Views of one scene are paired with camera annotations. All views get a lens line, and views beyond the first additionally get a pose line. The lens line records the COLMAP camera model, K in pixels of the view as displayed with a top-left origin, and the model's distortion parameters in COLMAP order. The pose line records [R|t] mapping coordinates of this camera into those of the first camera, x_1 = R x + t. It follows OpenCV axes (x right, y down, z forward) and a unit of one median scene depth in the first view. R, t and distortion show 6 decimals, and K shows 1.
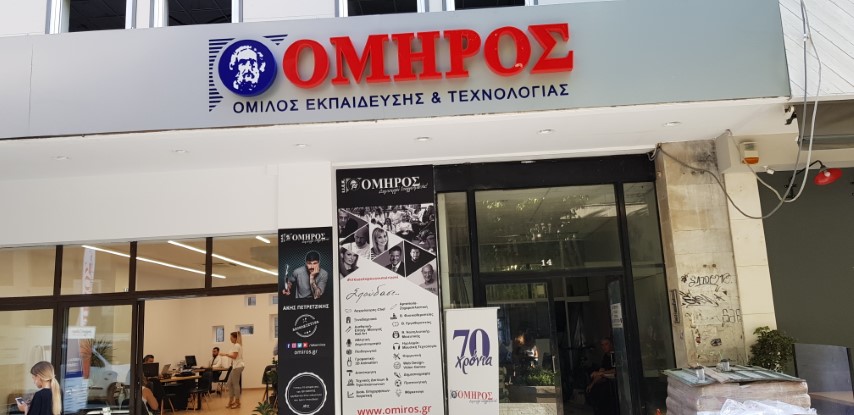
lens RADIAL K [[680.8, 0, 427.0], [0, 680.8, 207.5], [0, 0, 1]] dist [0.061157, -0.001772]
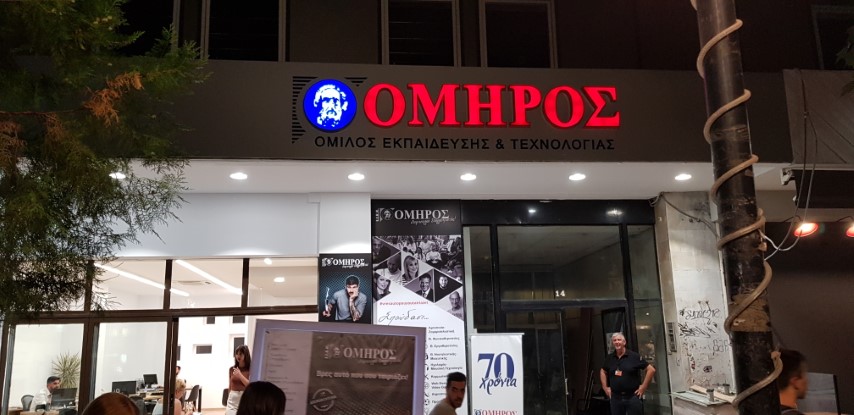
lens RADIAL K [[680.8, 0, 427.0], [0, 680.8, 207.5], [0, 0, 1]] dist [0.061157, -0.001772]
pose [[0.987950, 0.050867, 0.146176, -0.215004], [-0.046133, 0.998301, -0.035598, -0.009649], [-0.147739, 0.028425, 0.988618, -0.069616]]
